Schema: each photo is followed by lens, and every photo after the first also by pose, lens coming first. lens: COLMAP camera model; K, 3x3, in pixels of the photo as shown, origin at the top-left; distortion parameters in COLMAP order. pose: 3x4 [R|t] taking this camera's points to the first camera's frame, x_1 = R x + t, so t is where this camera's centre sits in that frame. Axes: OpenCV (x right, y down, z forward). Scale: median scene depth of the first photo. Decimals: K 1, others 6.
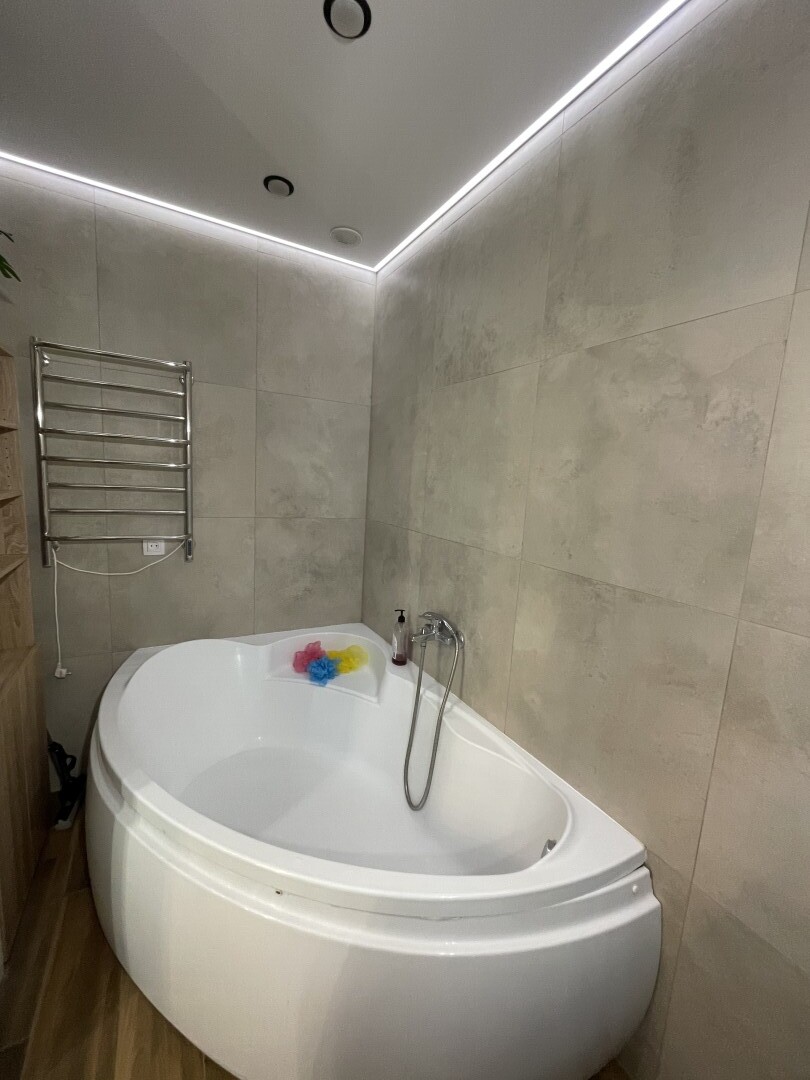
lens RADIAL K [[434.7, 0, 405.0], [0, 434.7, 540.0], [0, 0, 1]] dist [0.002147, -0.003139]
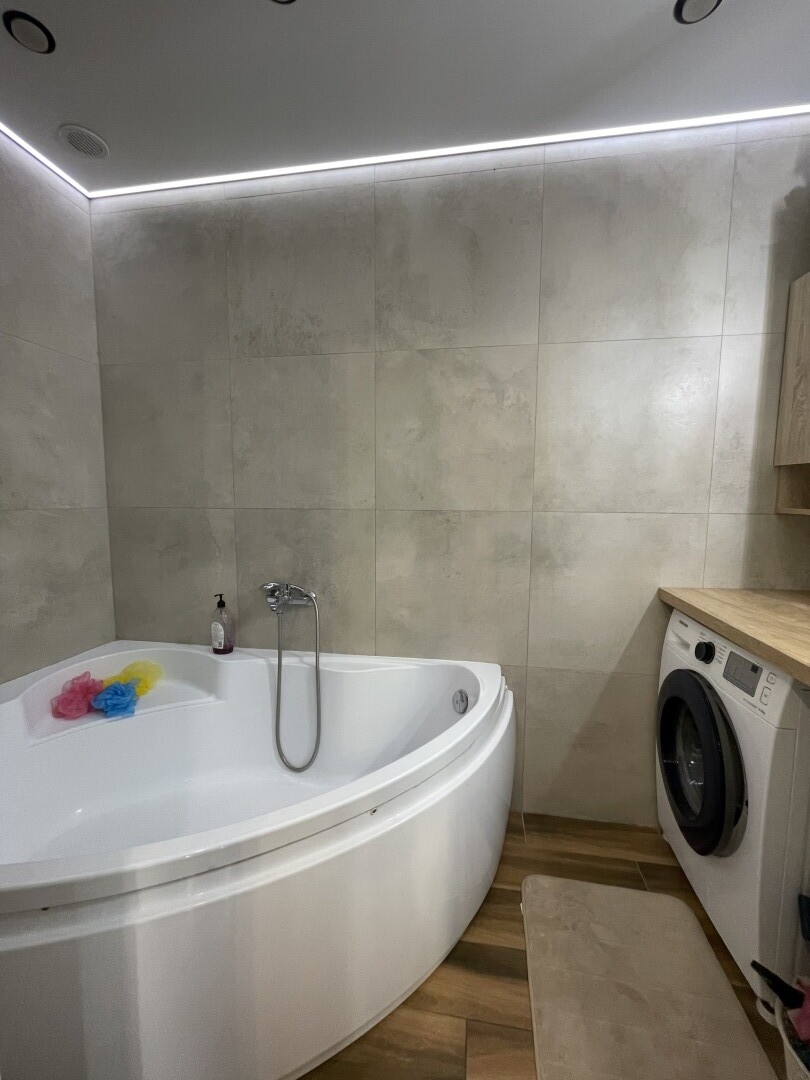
lens RADIAL K [[434.7, 0, 405.0], [0, 434.7, 540.0], [0, 0, 1]] dist [0.002147, -0.003139]
pose [[0.622116, -0.132961, 0.771552, -0.573924], [0.142410, 0.988252, 0.055477, 0.065147], [-0.769864, 0.075363, 0.633742, 0.130566]]
